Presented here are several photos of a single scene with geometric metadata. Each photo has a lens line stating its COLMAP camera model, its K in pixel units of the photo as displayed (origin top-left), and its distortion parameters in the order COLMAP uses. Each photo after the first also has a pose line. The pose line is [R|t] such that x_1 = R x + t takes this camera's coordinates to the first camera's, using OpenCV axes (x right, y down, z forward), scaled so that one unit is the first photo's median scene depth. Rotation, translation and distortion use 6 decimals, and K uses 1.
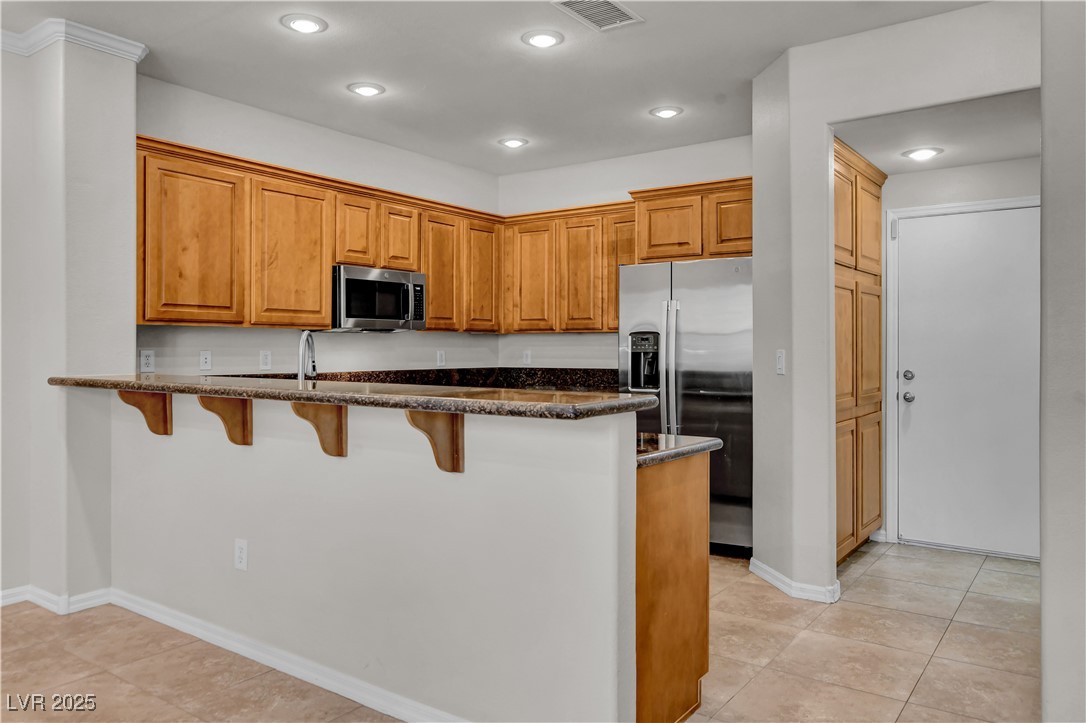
lens RADIAL K [[776.3, 0, 539.7], [0, 776.3, 342.0], [0, 0, 1]] dist [0.001162, 0.003428]
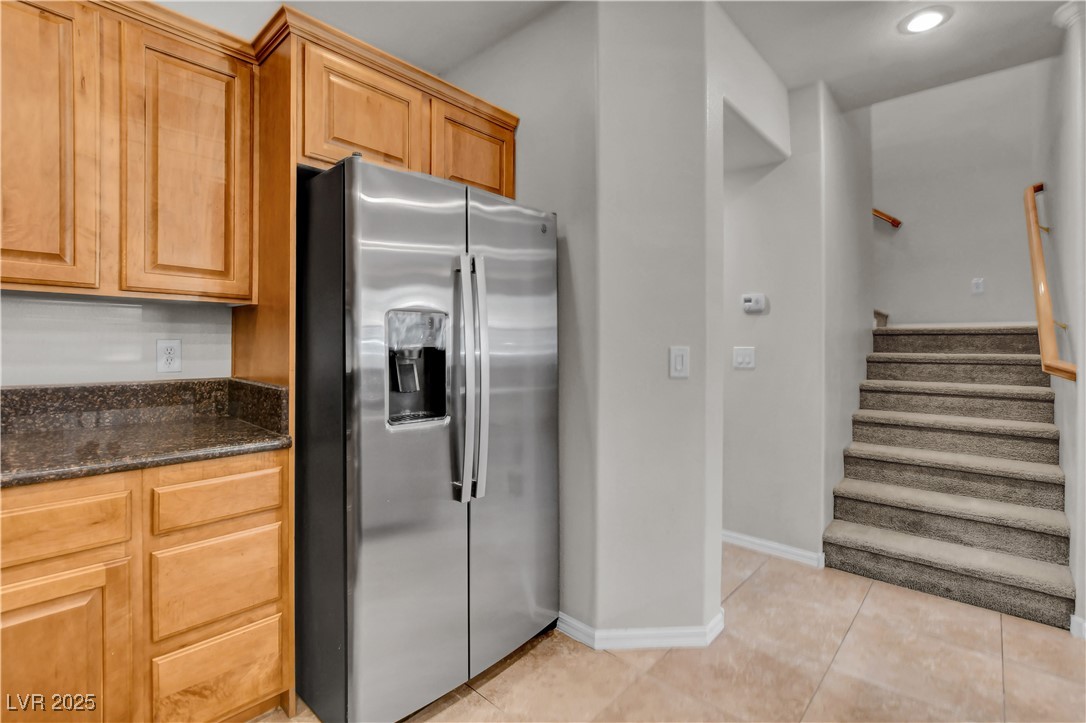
lens RADIAL K [[500.9, 0, 538.9], [0, 500.9, 337.7], [0, 0, 1]] dist [-0.014495, 0.000283]
pose [[0.112030, 0.017893, 0.993544, -0.176136], [-0.016306, 0.999736, -0.016166, 0.010869], [-0.993571, -0.014390, 0.112292, 0.883074]]
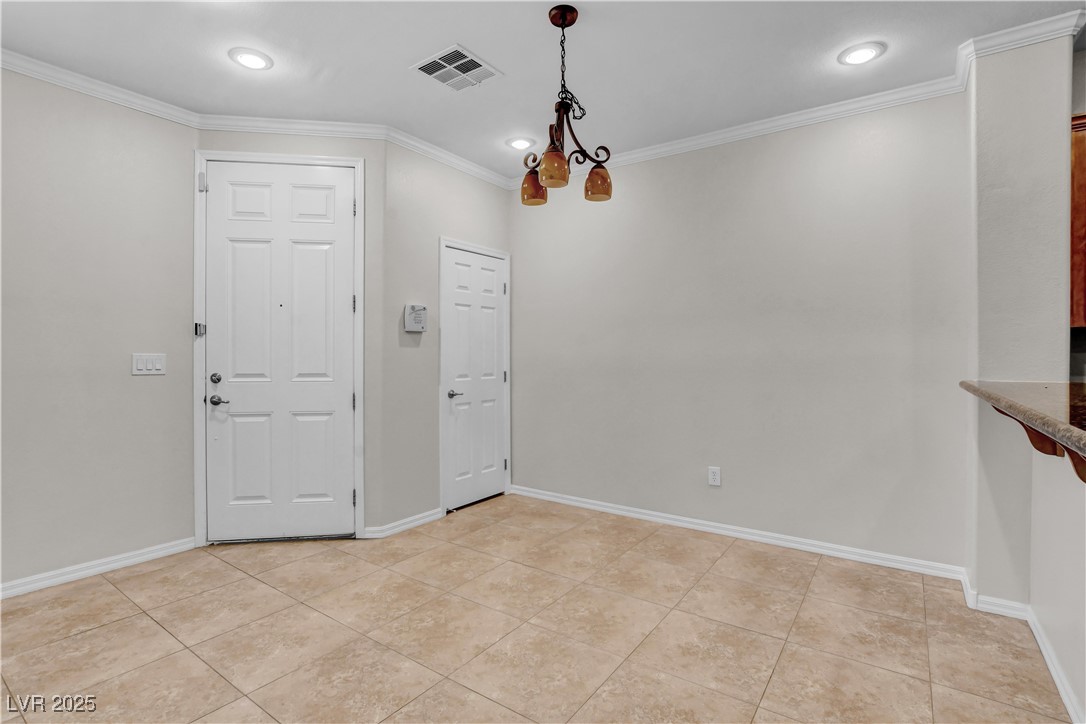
lens RADIAL K [[514.9, 0, 540.3], [0, 514.9, 354.5], [0, 0, 1]] dist [-0.030785, 0.007591]
pose [[0.007887, 0.001625, -0.999968, 0.043519], [0.007272, 0.999972, 0.001682, 0.002800], [0.999942, -0.007285, 0.007875, 0.305588]]
